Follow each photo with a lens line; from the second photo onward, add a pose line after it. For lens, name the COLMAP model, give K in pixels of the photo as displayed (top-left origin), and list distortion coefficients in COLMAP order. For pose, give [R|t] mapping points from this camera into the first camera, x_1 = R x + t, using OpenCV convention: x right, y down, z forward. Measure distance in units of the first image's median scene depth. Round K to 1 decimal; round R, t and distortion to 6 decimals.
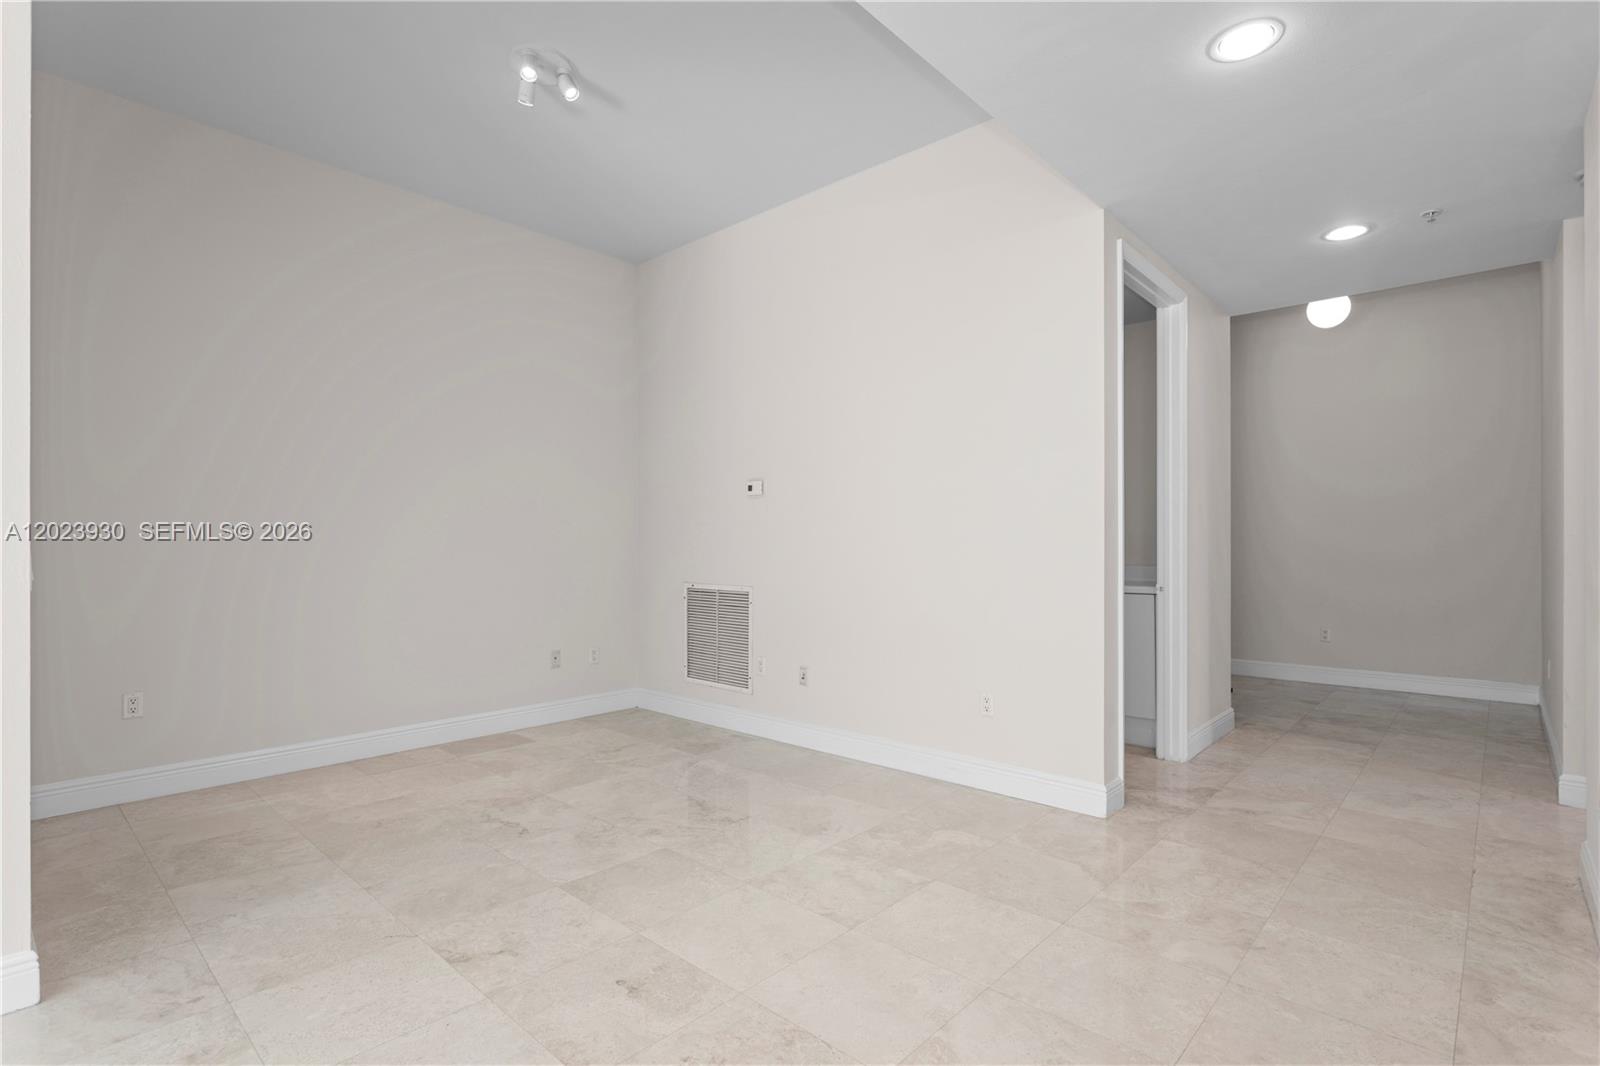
lens RADIAL K [[769.9, 0, 806.7], [0, 769.9, 538.2], [0, 0, 1]] dist [-0.010661, 0.002675]
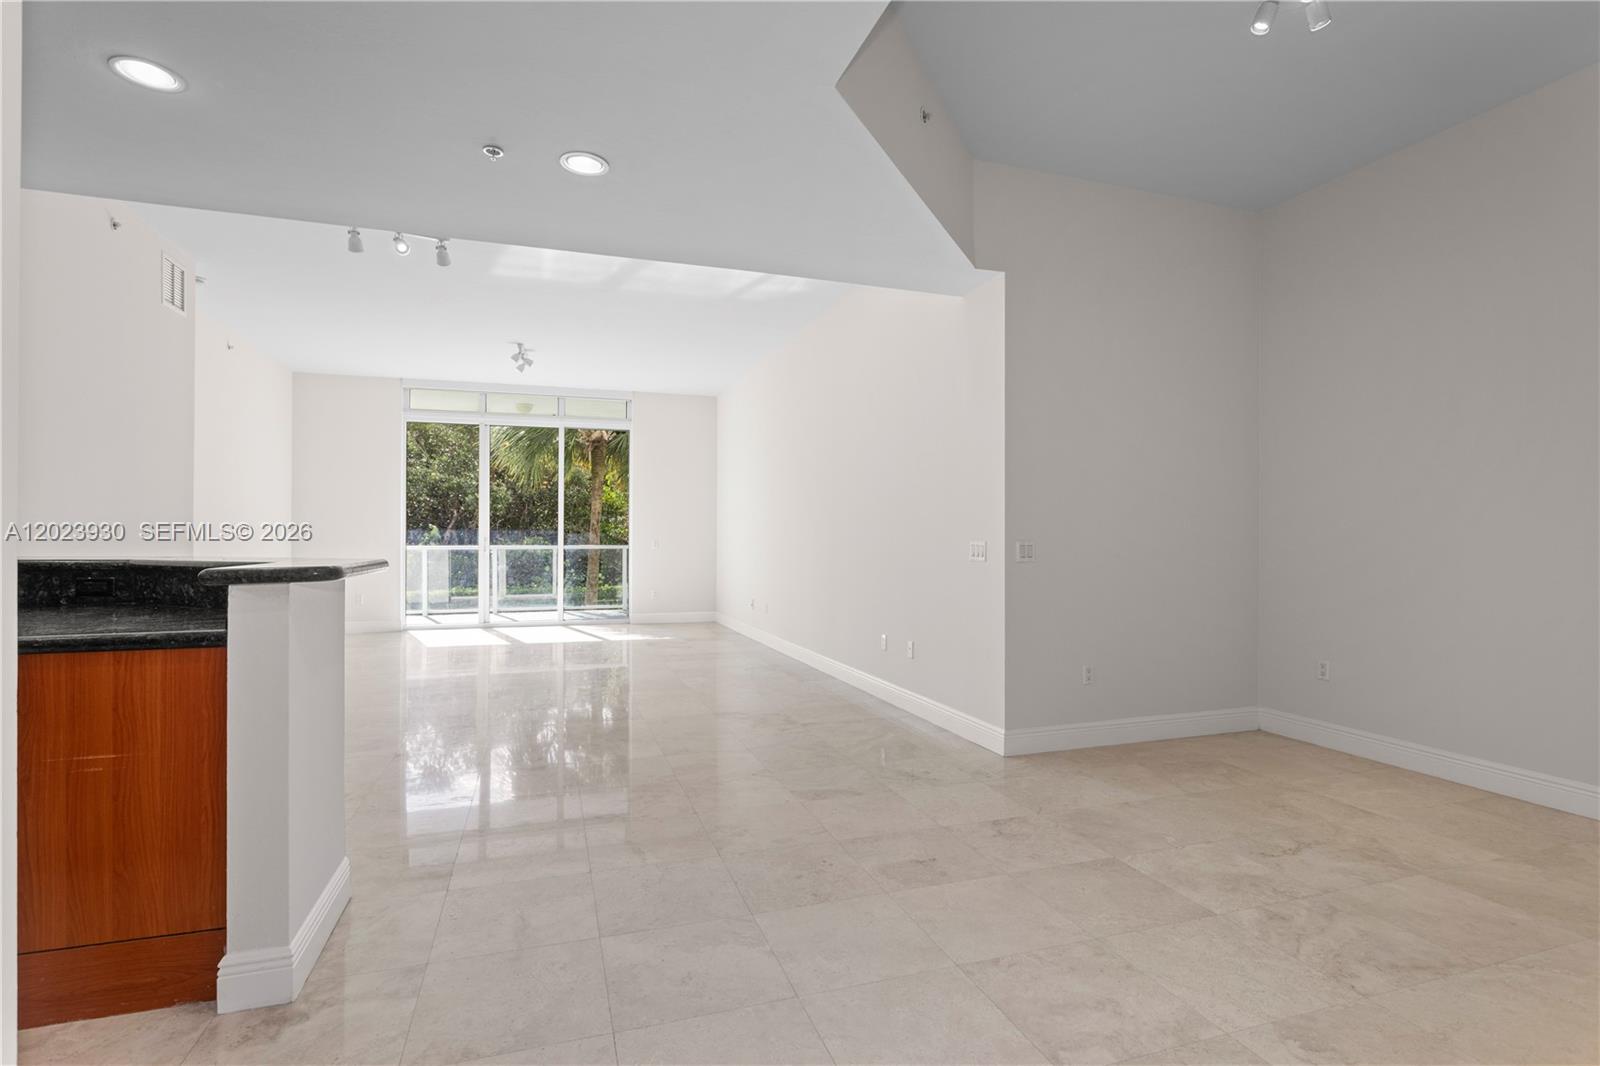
lens RADIAL K [[769.9, 0, 793.0], [0, 769.9, 534.7], [0, 0, 1]] dist [-0.010661, 0.002675]
pose [[-0.488654, -0.003540, -0.872470, 0.671492], [0.001573, 0.999987, -0.004939, 0.003753], [0.872476, -0.003786, -0.488642, 0.907656]]
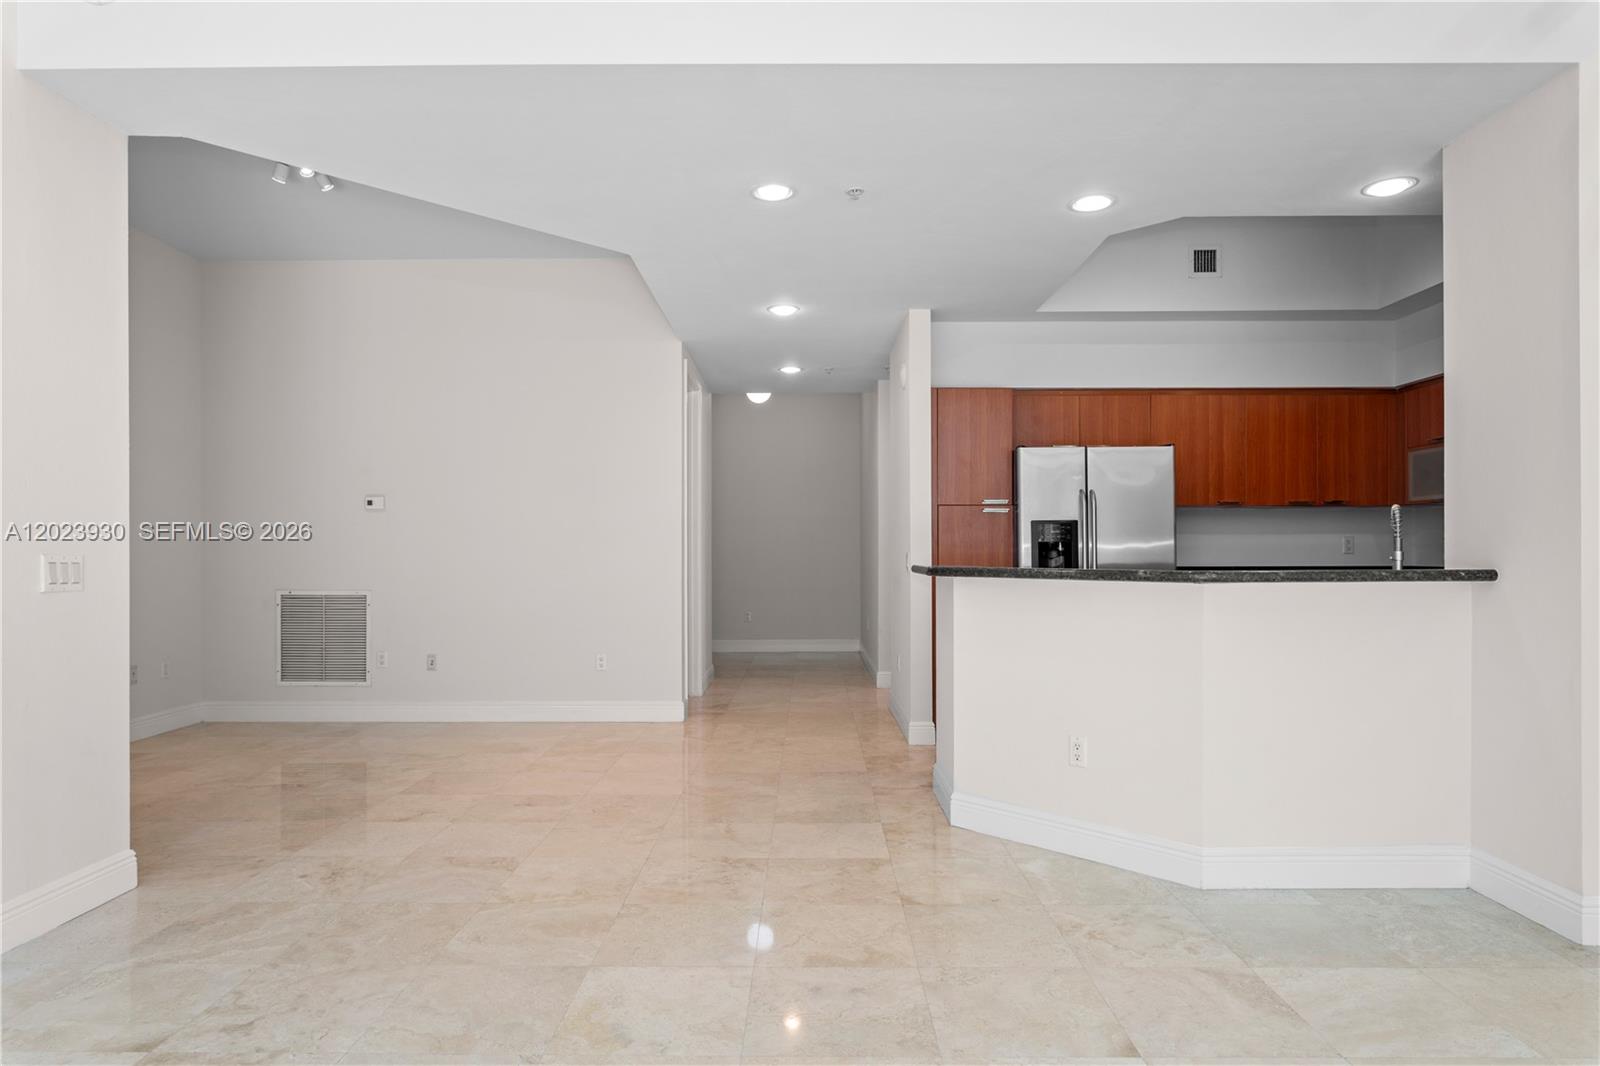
lens RADIAL K [[955.3, 0, 794.8], [0, 955.3, 544.1], [0, 0, 1]] dist [-0.003514, 0.000288]
pose [[0.745127, 0.001764, 0.666920, -0.755506], [0.000122, 0.999996, -0.002782, -0.000884], [-0.666922, 0.002154, 0.745124, -0.635635]]
